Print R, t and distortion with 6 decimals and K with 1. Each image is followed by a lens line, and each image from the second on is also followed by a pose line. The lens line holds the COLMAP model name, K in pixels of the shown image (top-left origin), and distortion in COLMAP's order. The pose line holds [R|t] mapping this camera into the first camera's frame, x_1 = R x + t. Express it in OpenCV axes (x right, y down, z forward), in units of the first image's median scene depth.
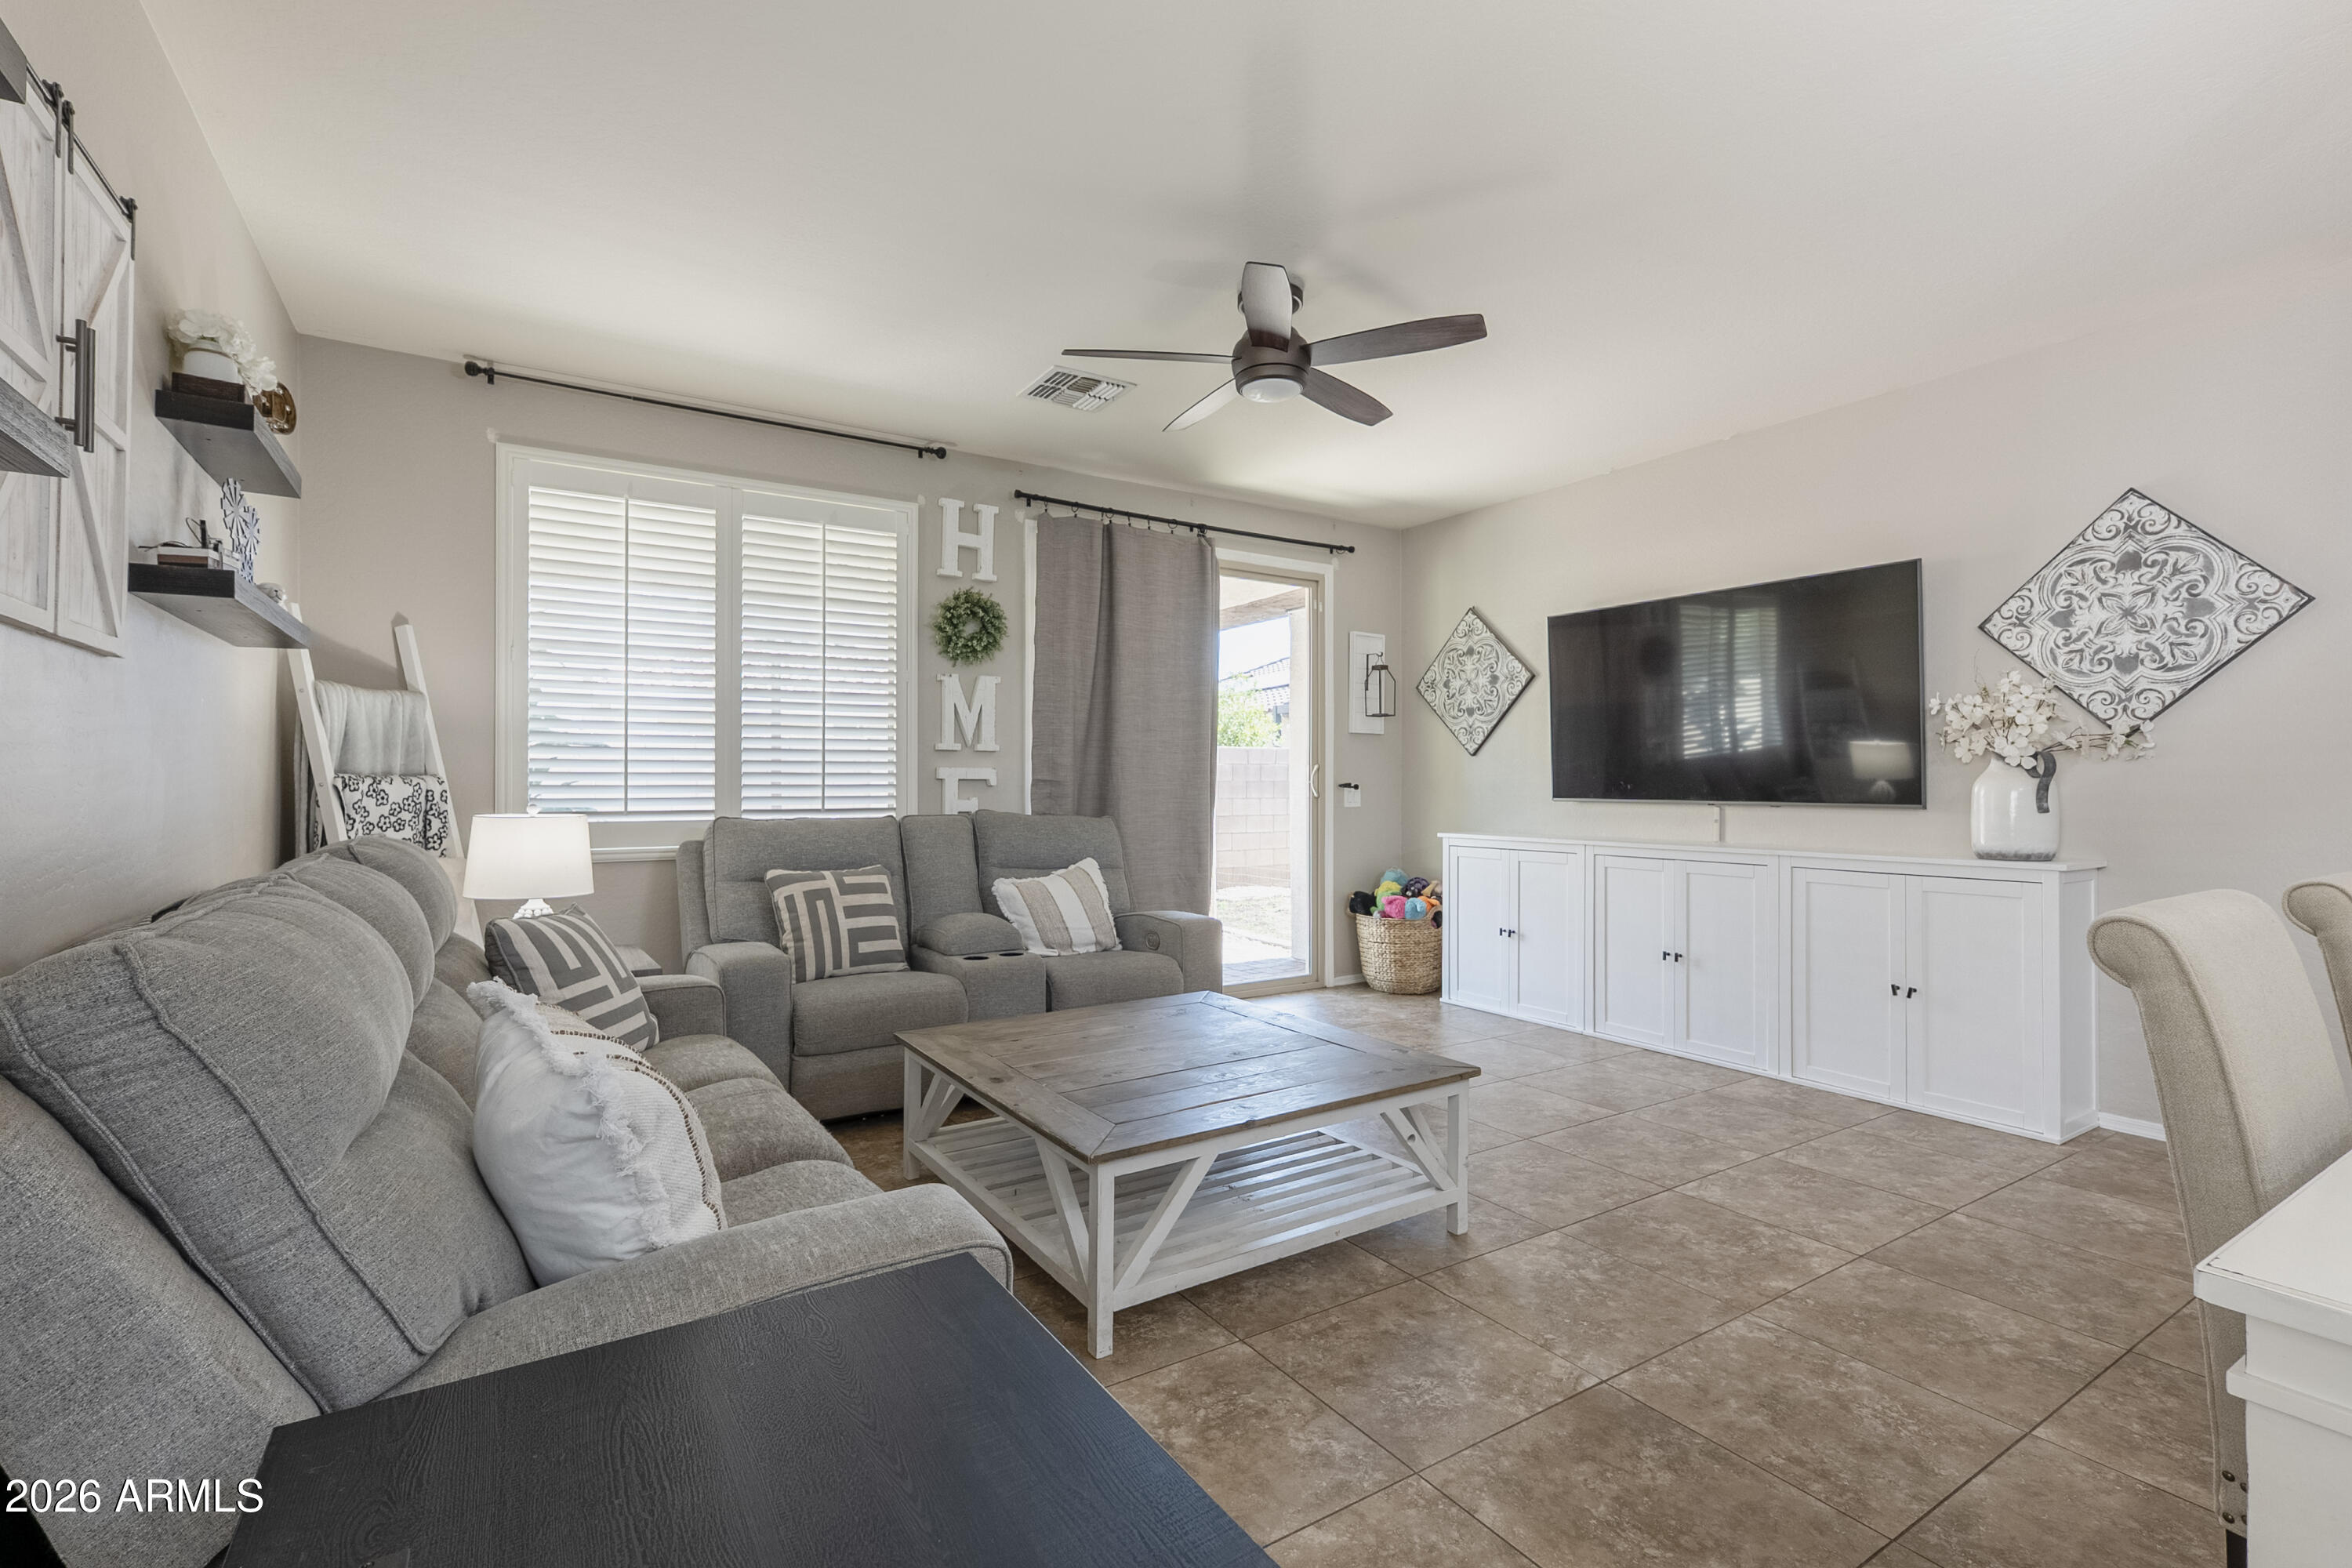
lens RADIAL K [[1026.0, 0, 1176.0], [0, 1026.0, 784.0], [0, 0, 1]] dist [0.001113, -0.000025]
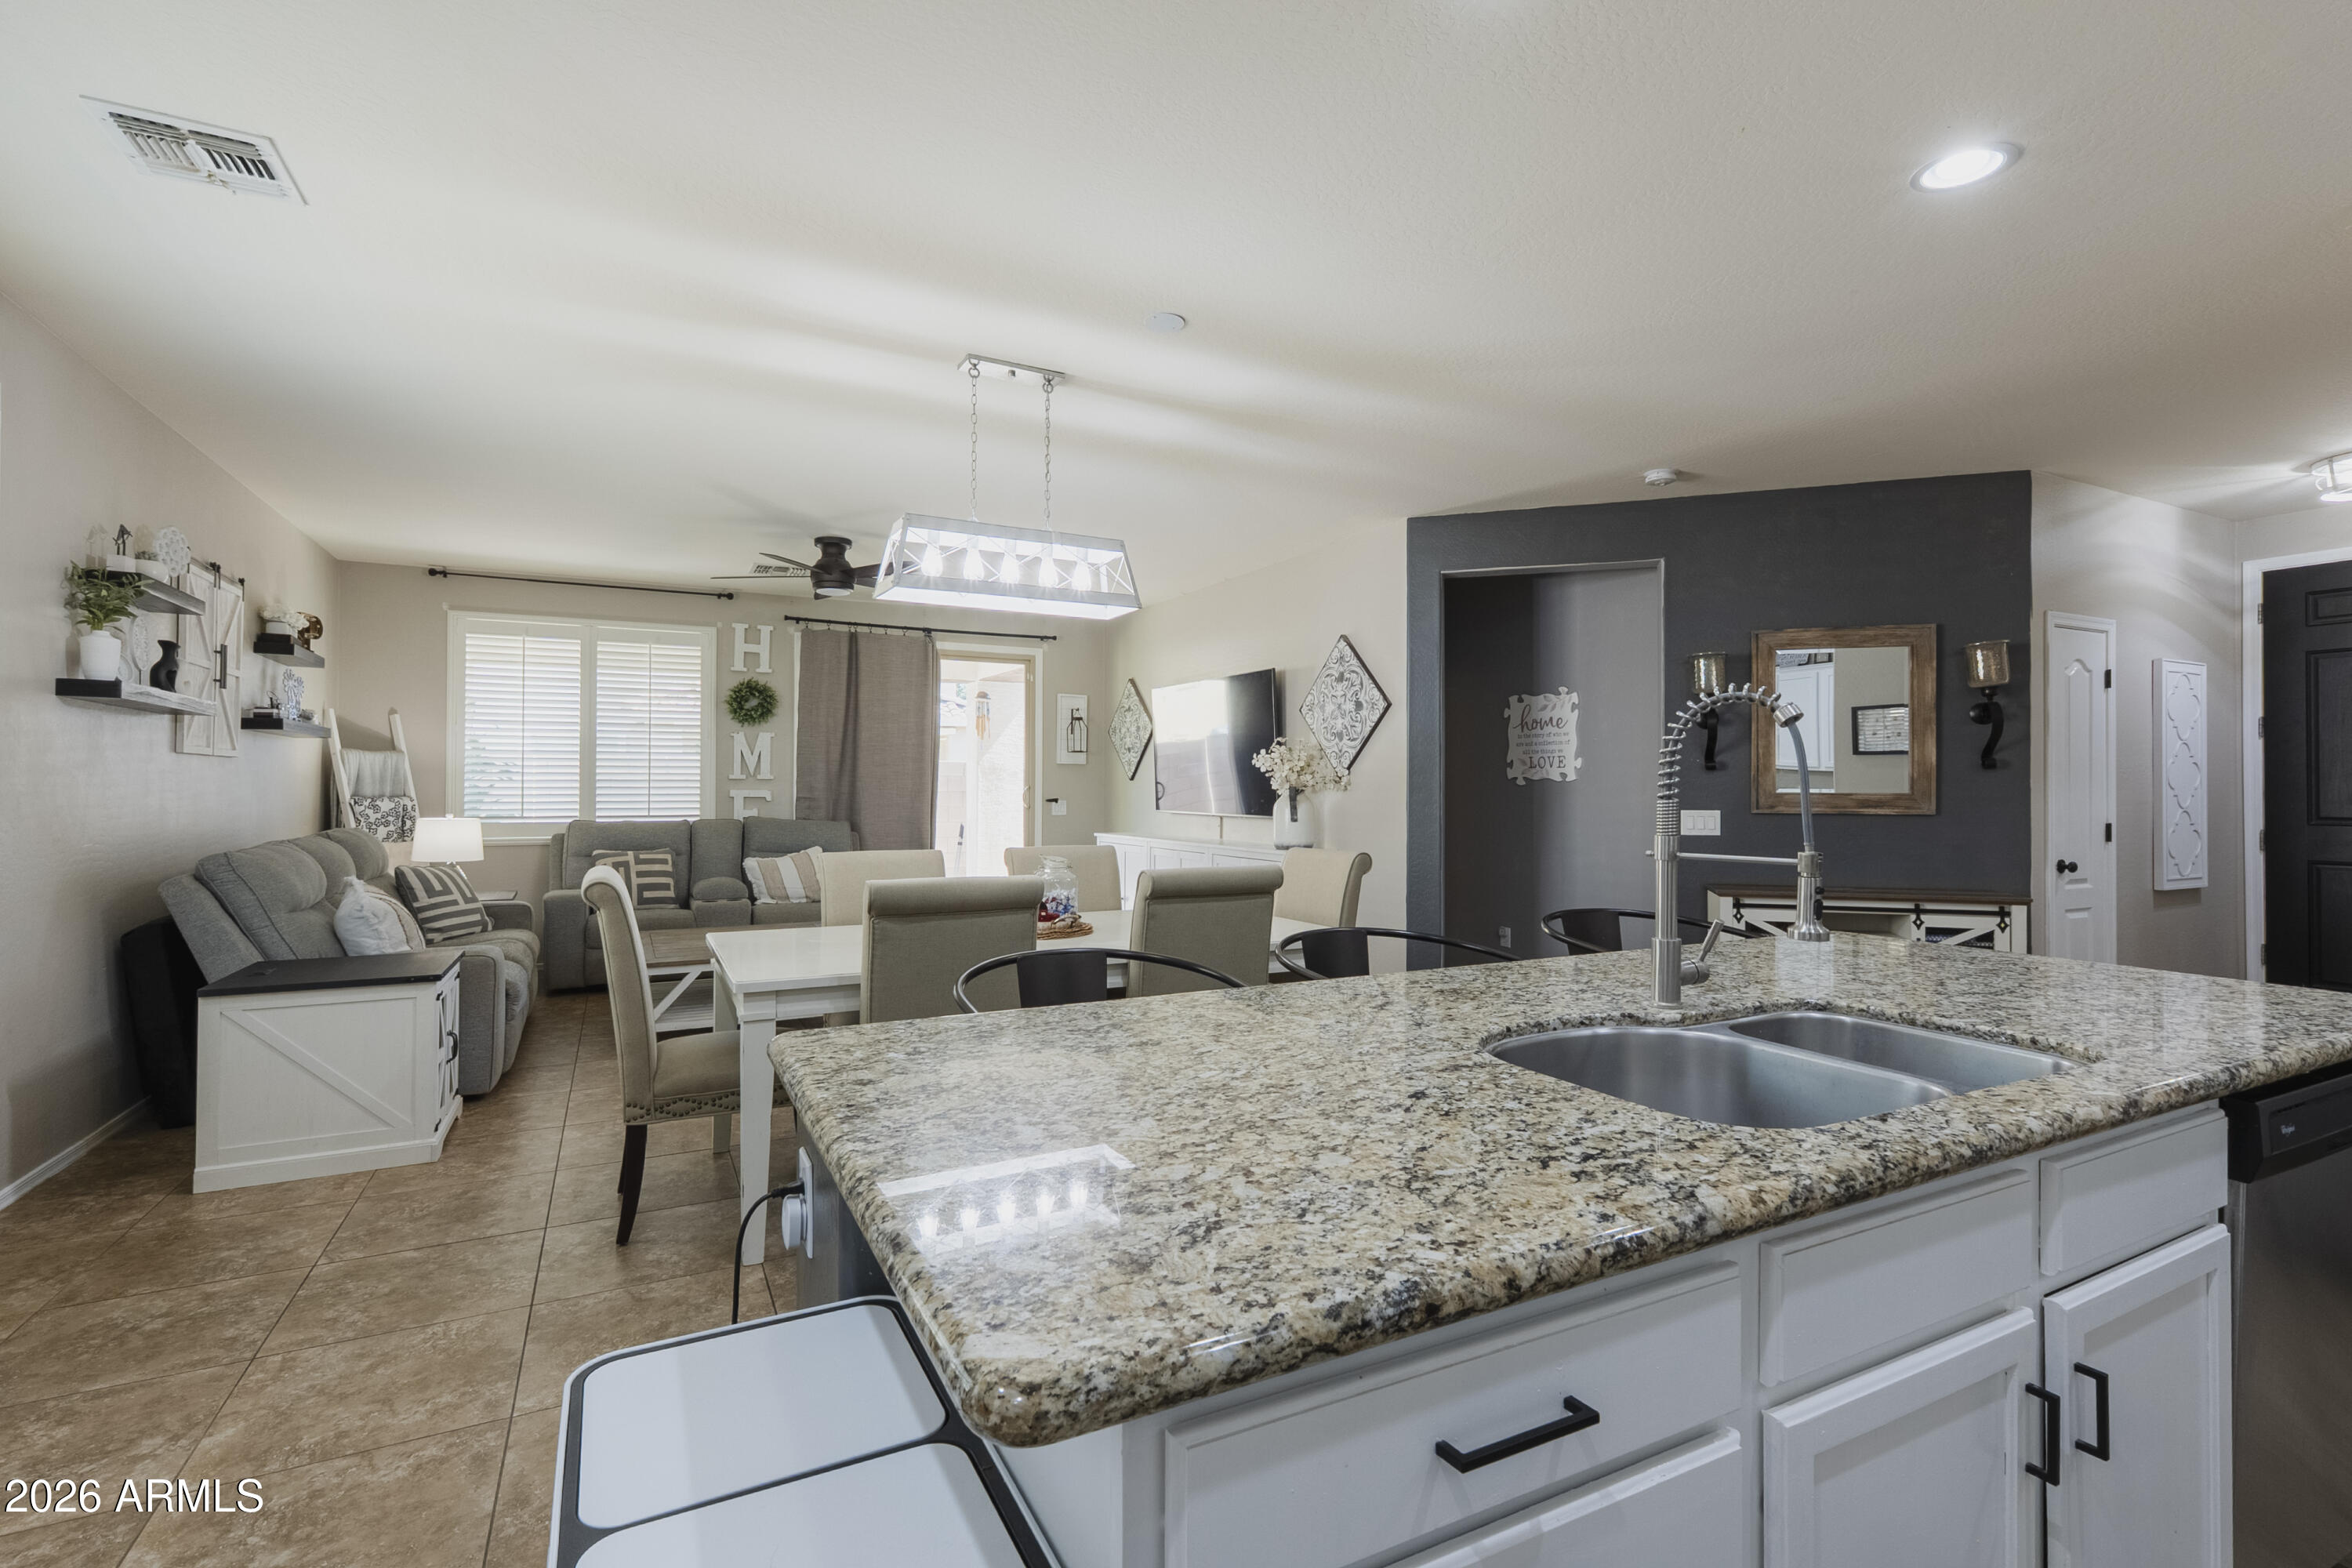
lens RADIAL K [[1026.7, 0, 1213.3], [0, 1026.7, 777.7], [0, 0, 1]] dist [-0.000204, 0.004981]
pose [[0.998288, 0.002840, -0.058416, 0.780924], [-0.003342, 0.999958, -0.008490, -0.029995], [0.058390, 0.008671, 0.998256, -0.715012]]
